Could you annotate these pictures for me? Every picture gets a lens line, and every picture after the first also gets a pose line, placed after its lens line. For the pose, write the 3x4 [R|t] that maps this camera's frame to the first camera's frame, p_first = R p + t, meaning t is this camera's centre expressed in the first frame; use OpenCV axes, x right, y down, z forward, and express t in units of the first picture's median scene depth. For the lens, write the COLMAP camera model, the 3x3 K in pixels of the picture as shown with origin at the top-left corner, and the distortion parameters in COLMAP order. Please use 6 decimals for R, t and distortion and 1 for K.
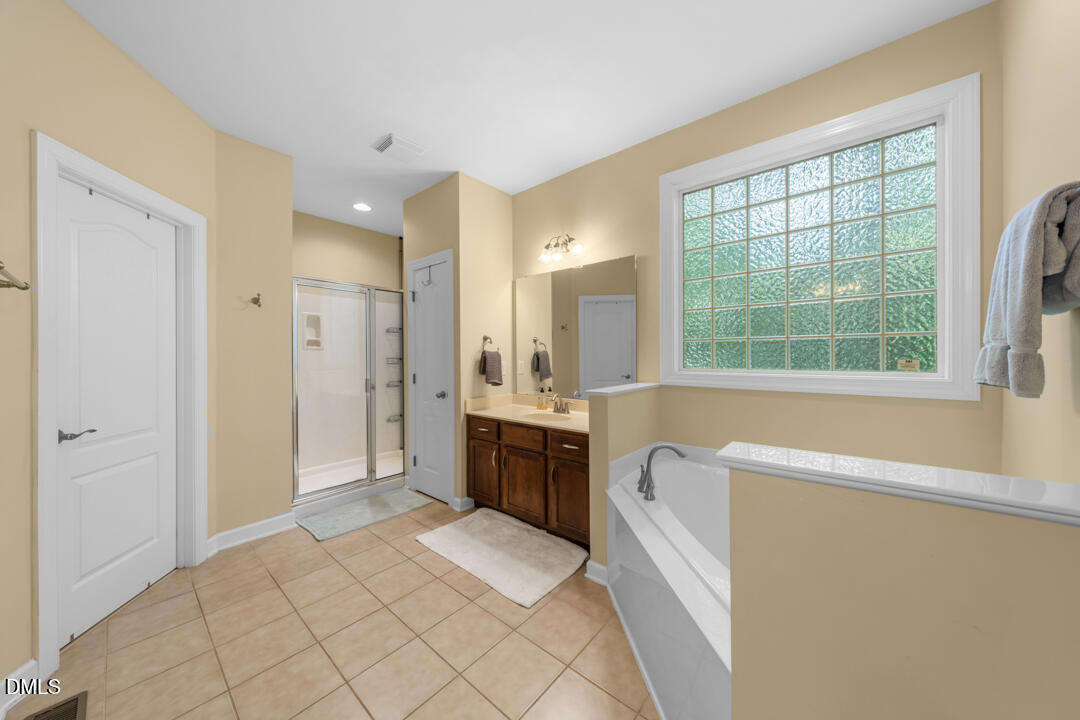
lens RADIAL K [[365.4, 0, 541.7], [0, 365.4, 365.0], [0, 0, 1]] dist [-0.000330, -0.000026]
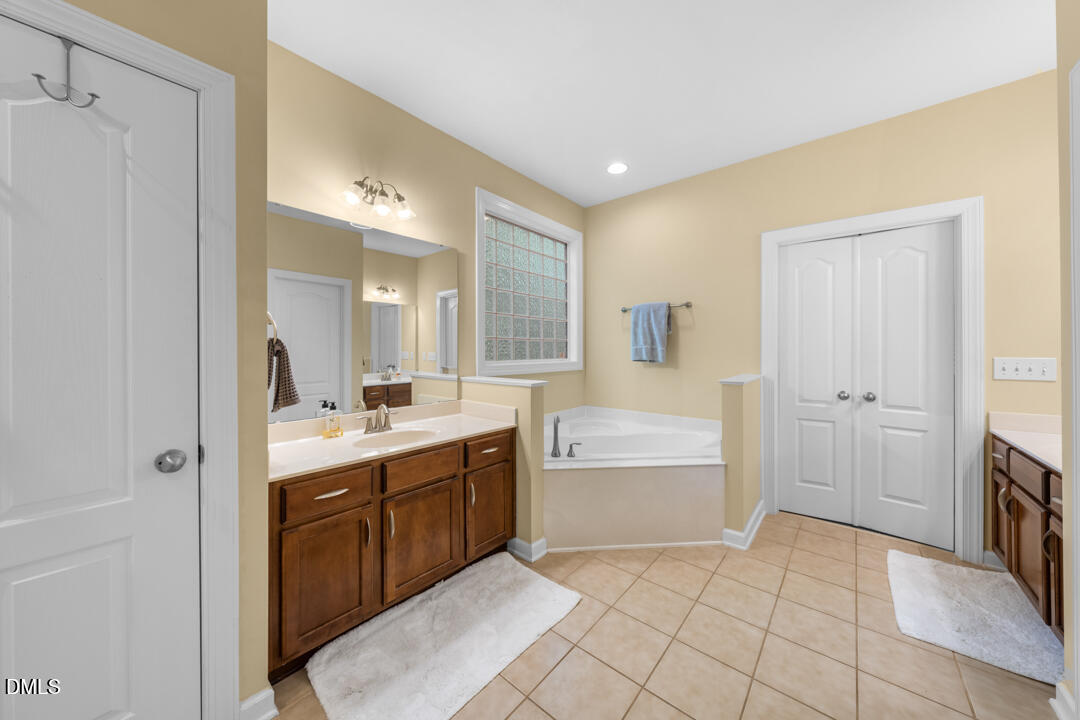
lens RADIAL K [[367.9, 0, 545.6], [0, 367.9, 354.3], [0, 0, 1]] dist [-0.002709, -0.000117]
pose [[-0.014129, -0.004168, 0.999891, -0.799857], [0.026132, 0.999648, 0.004536, -0.014899], [-0.999559, 0.026193, -0.014015, 0.831544]]
